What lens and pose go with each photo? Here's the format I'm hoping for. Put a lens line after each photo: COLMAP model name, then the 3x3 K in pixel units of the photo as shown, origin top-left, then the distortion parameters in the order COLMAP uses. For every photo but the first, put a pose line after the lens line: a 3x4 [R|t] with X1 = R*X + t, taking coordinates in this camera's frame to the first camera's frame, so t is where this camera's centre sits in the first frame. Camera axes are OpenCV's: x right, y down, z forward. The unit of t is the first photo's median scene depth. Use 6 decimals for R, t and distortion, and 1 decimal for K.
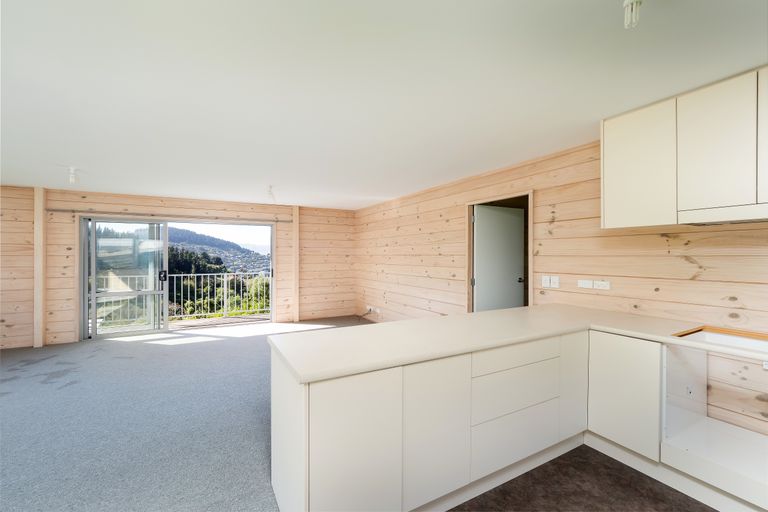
lens RADIAL K [[321.8, 0, 385.1], [0, 321.8, 255.6], [0, 0, 1]] dist [0.000721, -0.000128]
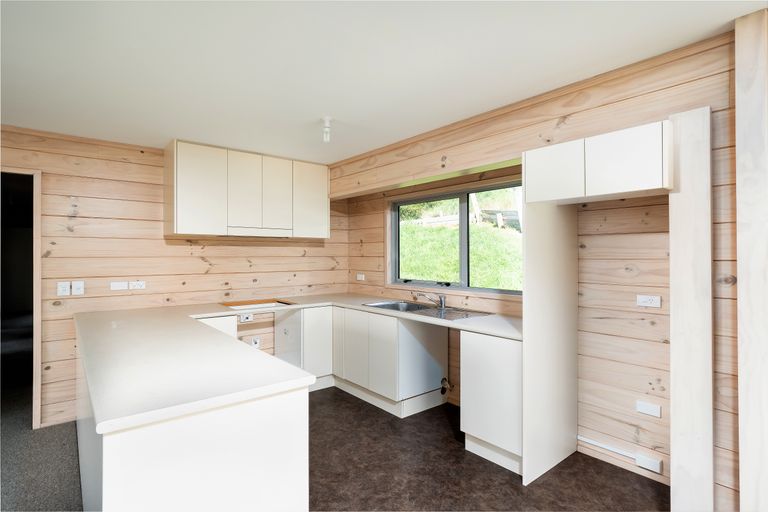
lens RADIAL K [[342.4, 0, 379.2], [0, 342.4, 254.3], [0, 0, 1]] dist [0.001907, 0.000517]
pose [[-0.128028, 0.002492, 0.991767, -0.356423], [0.002028, 0.999995, -0.002250, -0.002532], [-0.991768, 0.001723, -0.128033, 0.244343]]
